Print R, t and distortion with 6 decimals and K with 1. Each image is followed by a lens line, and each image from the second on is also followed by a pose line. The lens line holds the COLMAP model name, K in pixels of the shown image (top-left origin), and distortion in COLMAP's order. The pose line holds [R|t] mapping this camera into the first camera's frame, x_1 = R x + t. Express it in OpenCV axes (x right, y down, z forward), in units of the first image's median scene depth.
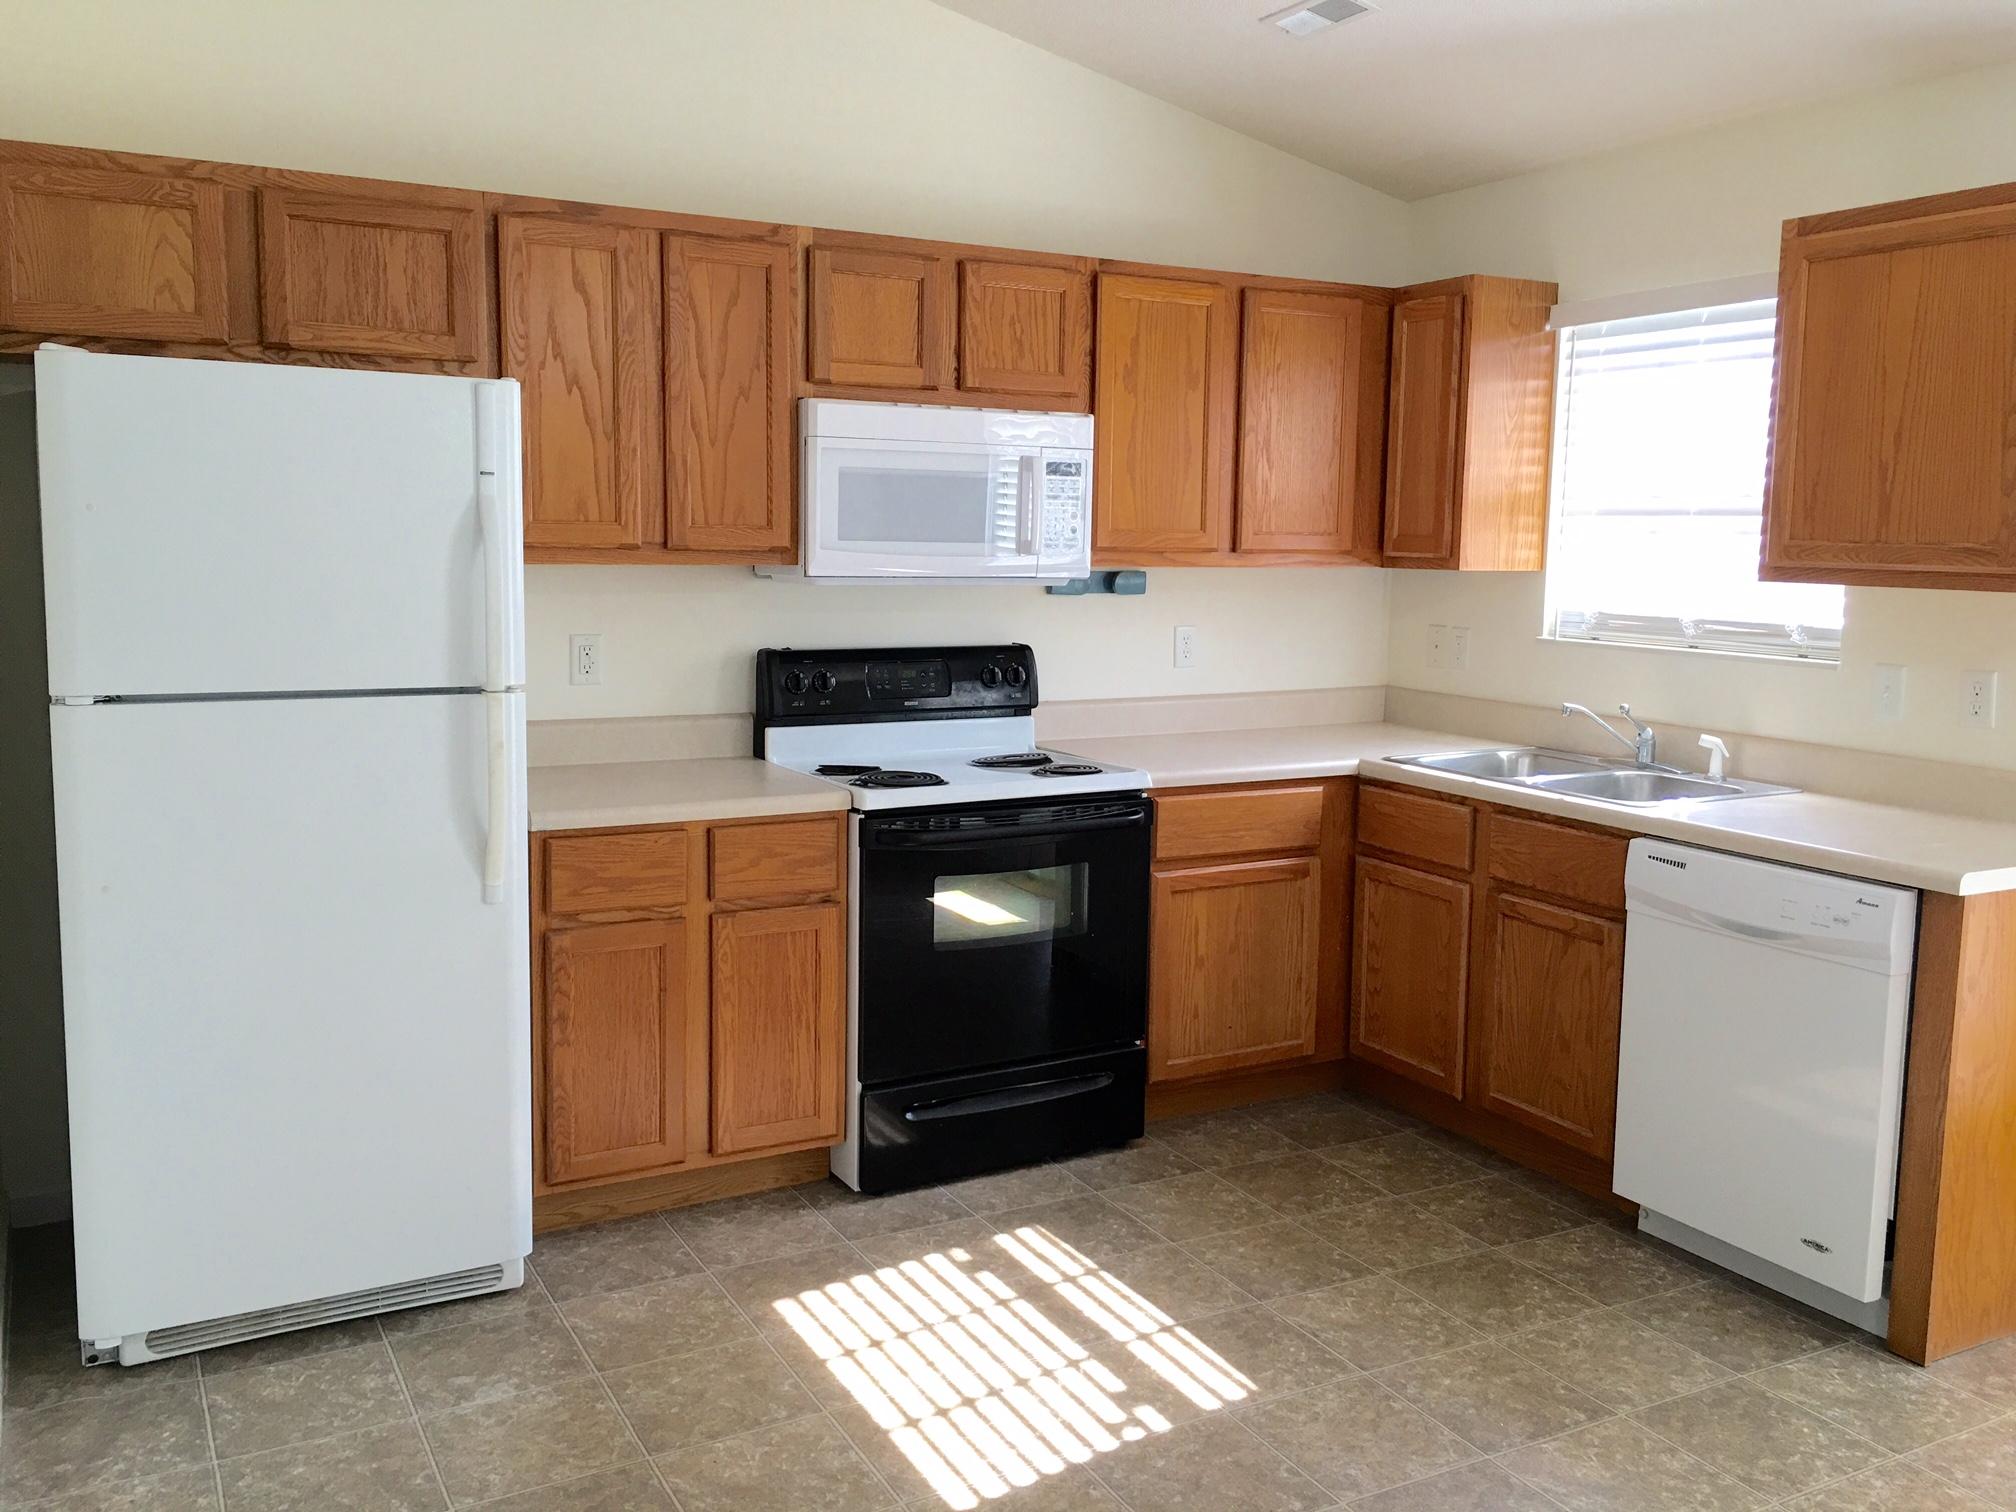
lens RADIAL K [[1716.2, 0, 998.3], [0, 1716.2, 732.4], [0, 0, 1]] dist [0.081752, -0.095698]
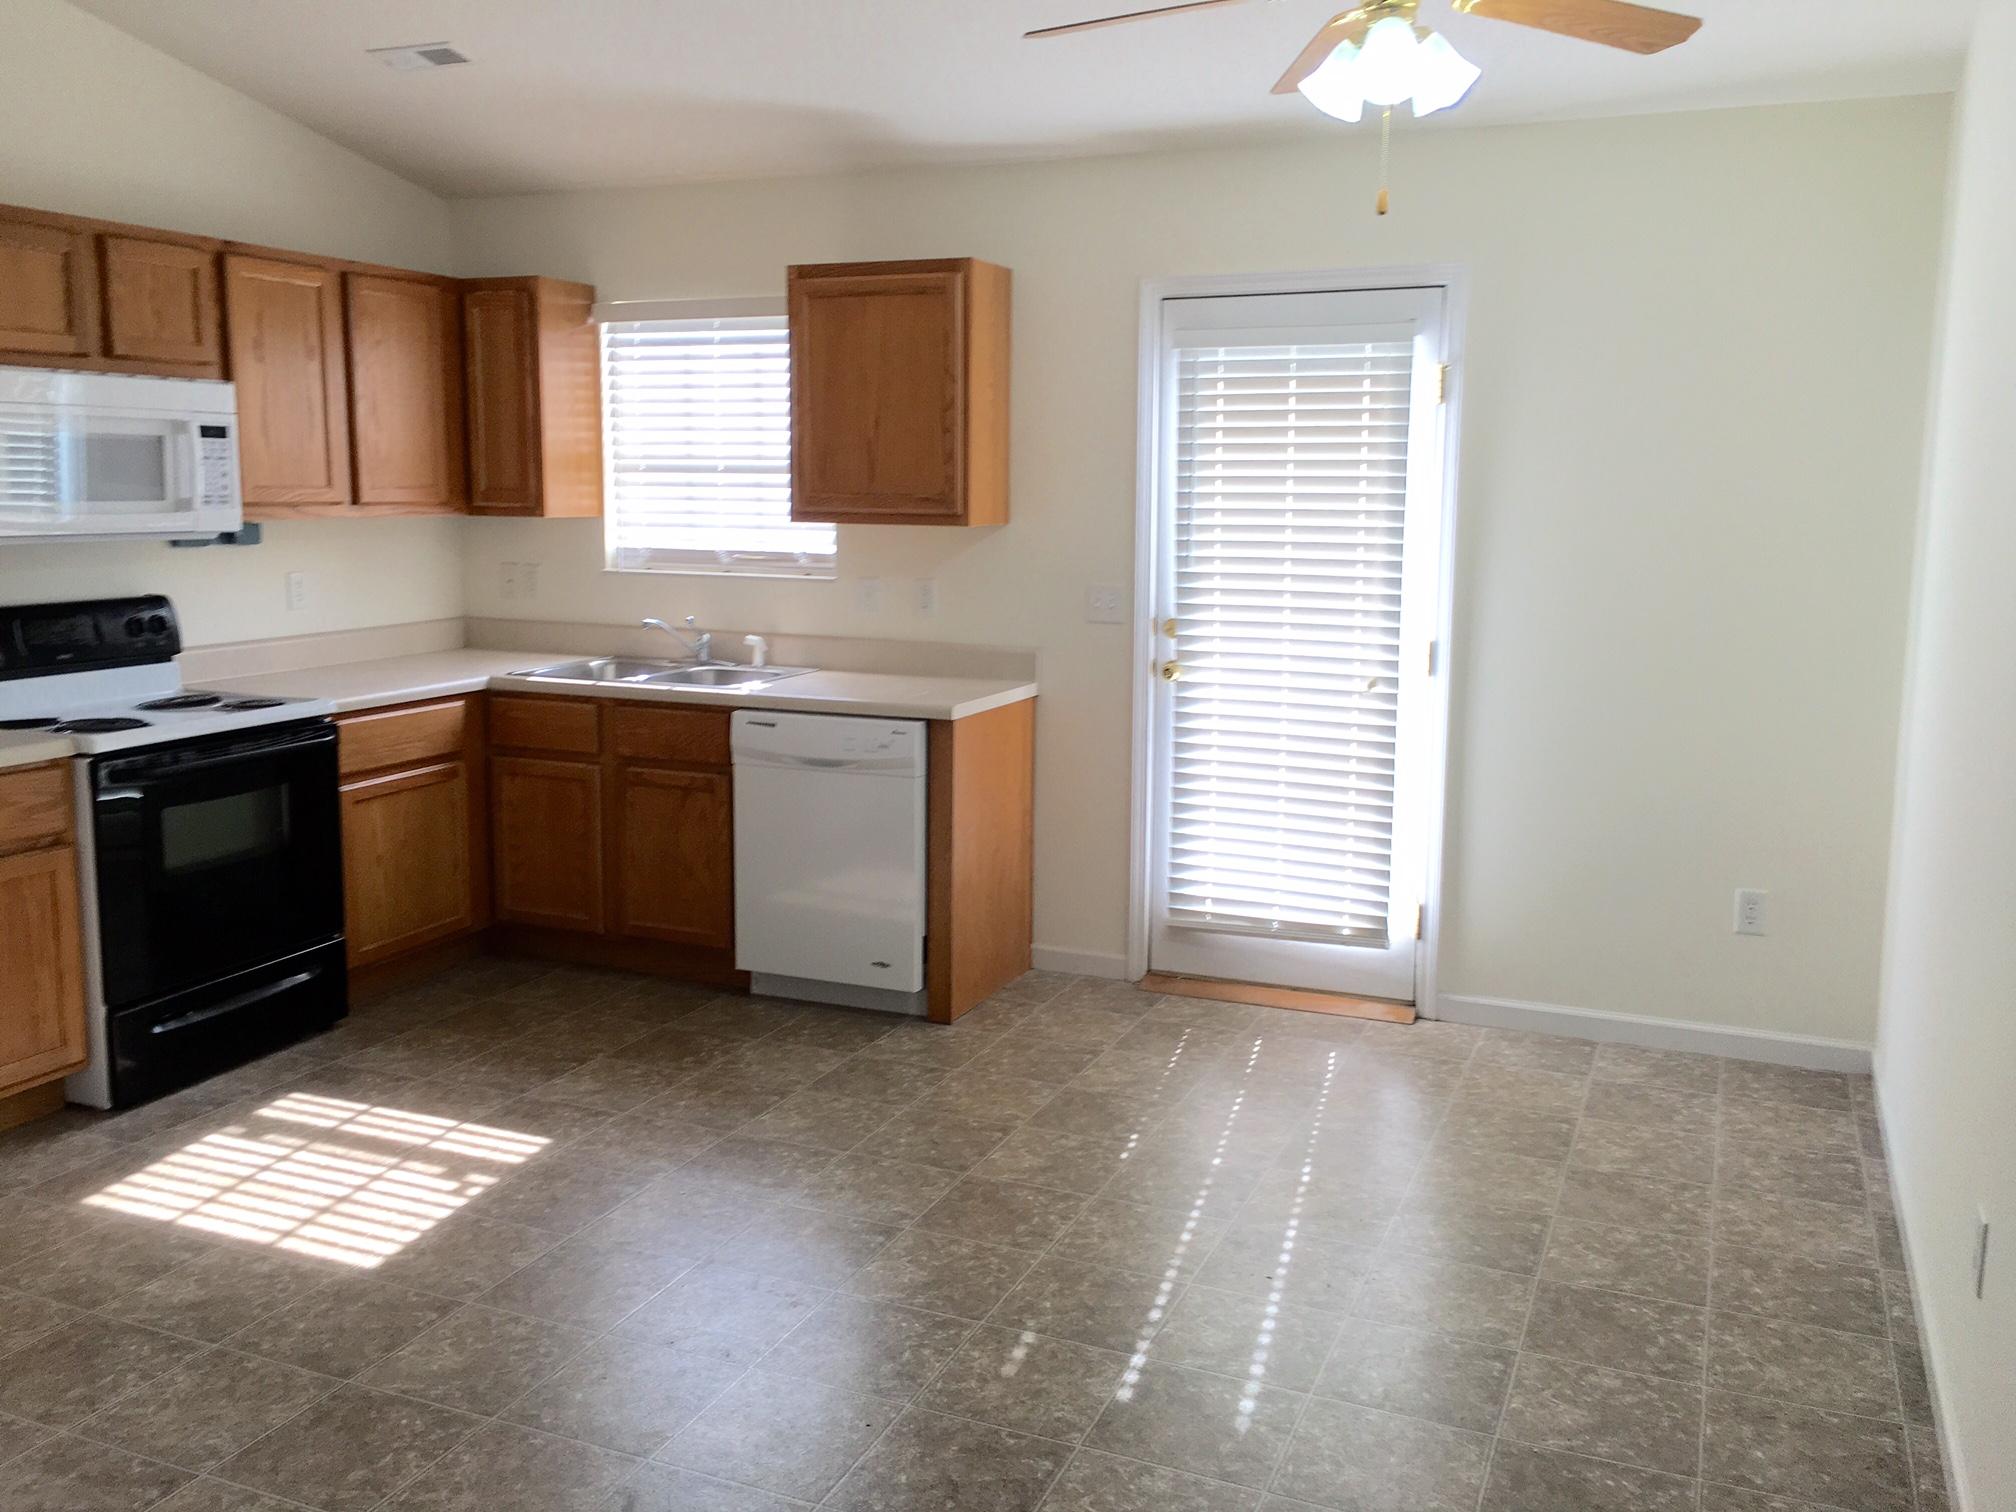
lens RADIAL K [[1716.2, 0, 999.3], [0, 1716.2, 738.2], [0, 0, 1]] dist [0.081752, -0.095698]
pose [[0.791841, -0.103432, 0.601905, -0.273221], [0.079622, 0.994626, 0.066171, 0.008425], [-0.605515, -0.004472, 0.795821, -0.203833]]
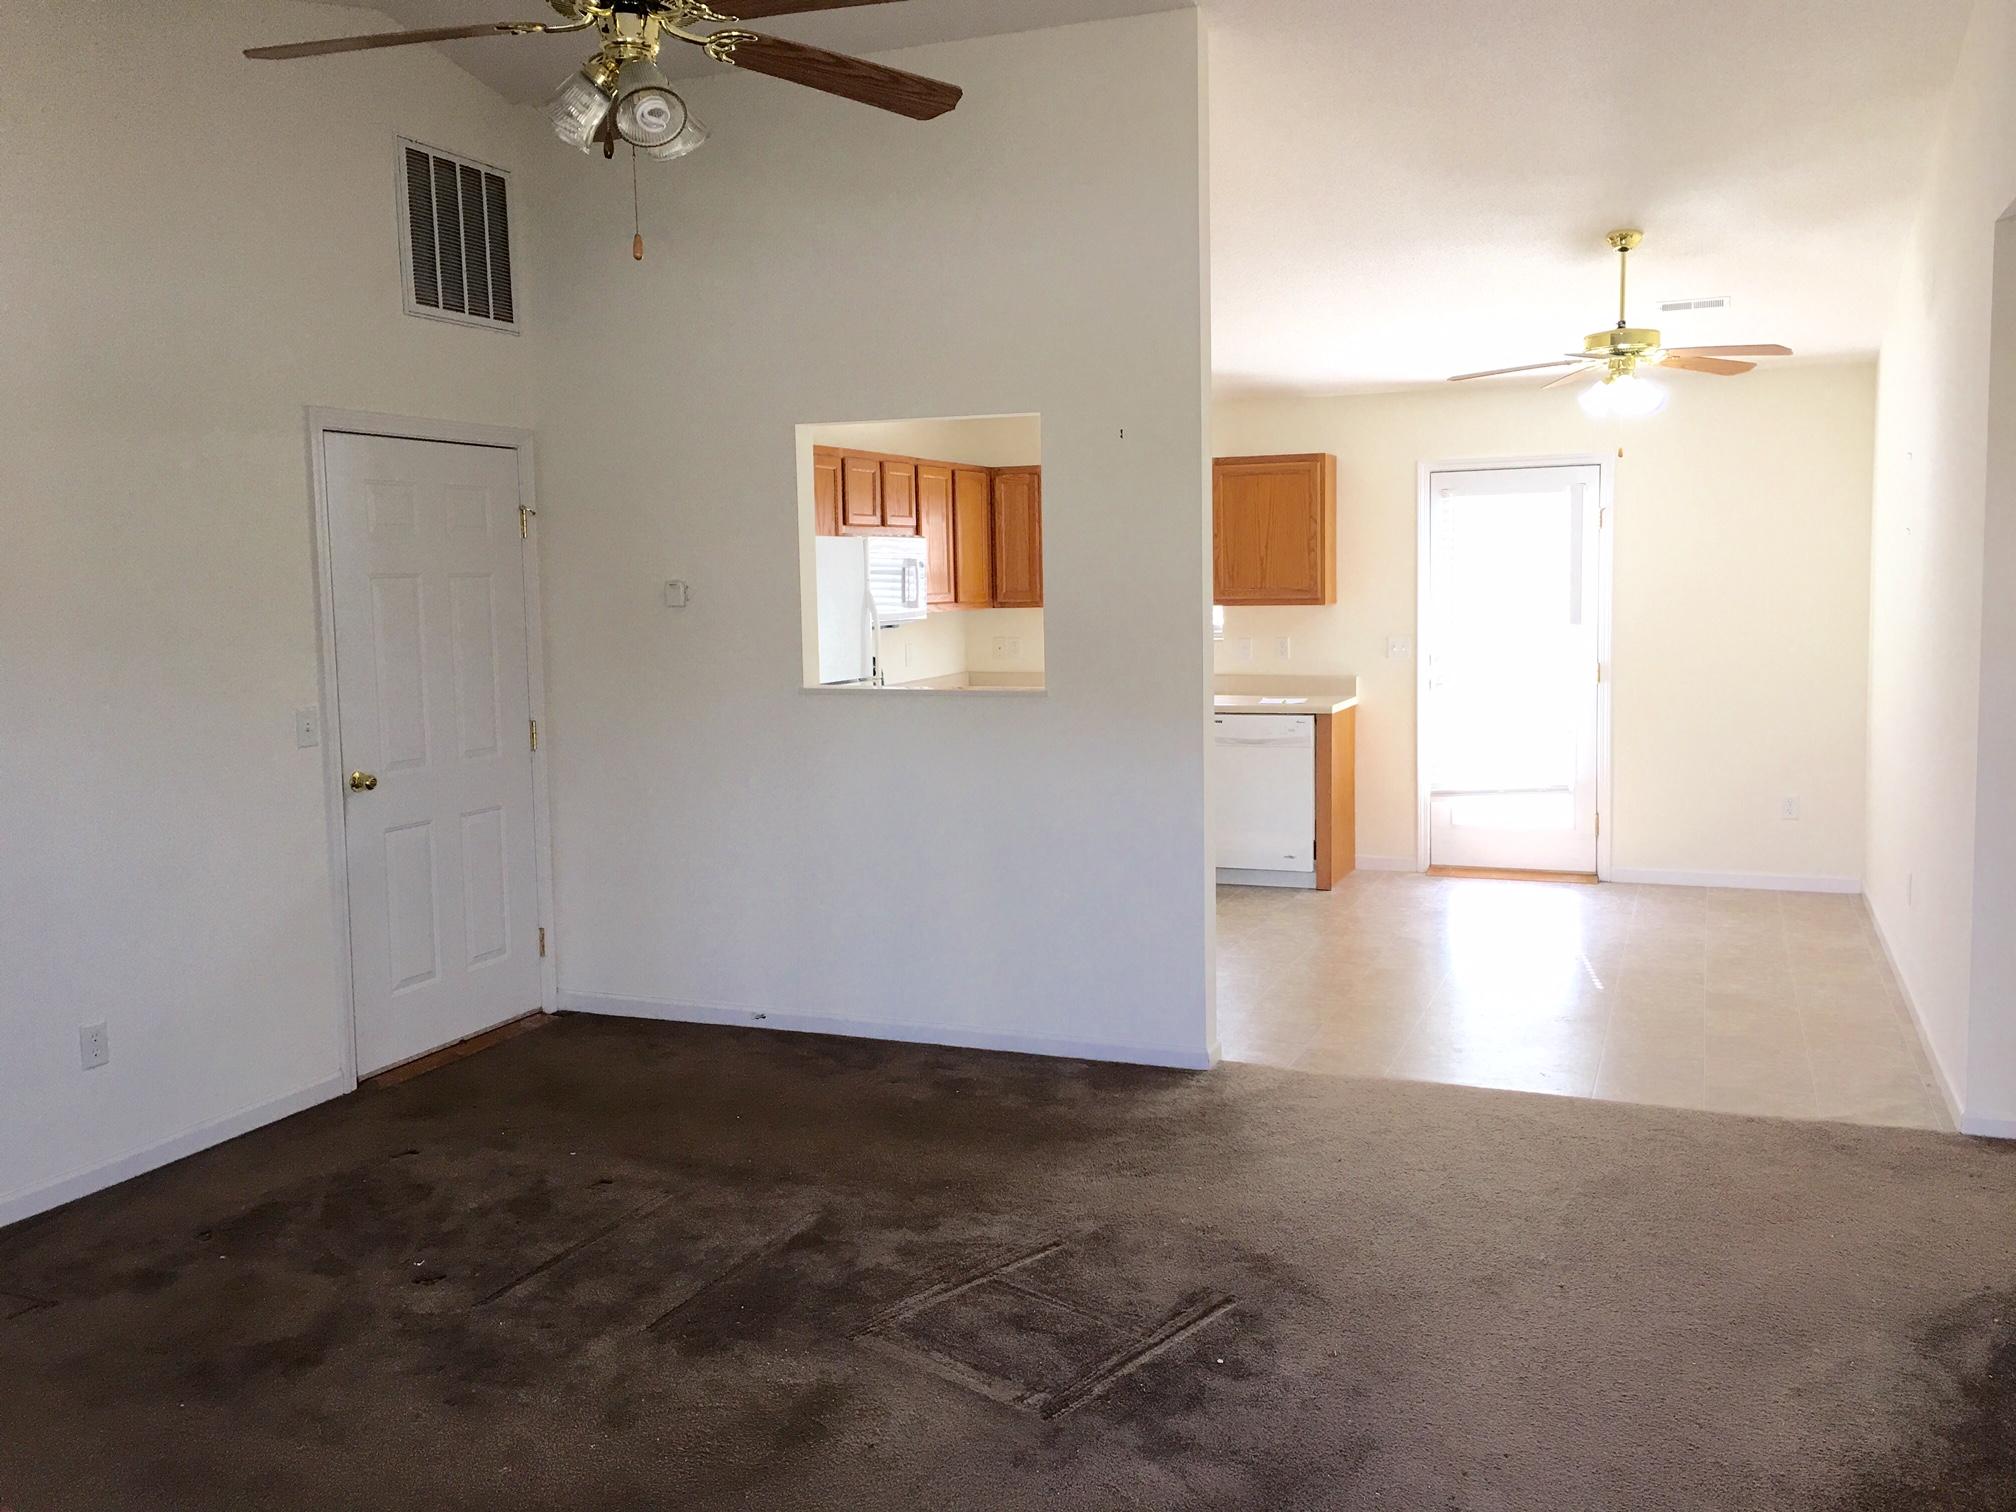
lens RADIAL K [[1716.2, 0, 1006.4], [0, 1716.2, 747.5], [0, 0, 1]] dist [0.081752, -0.095698]
pose [[0.777352, -0.089628, 0.622649, -1.213476], [0.104158, 0.994474, 0.013114, 0.044695], [-0.620383, 0.054660, 0.782392, -0.637026]]
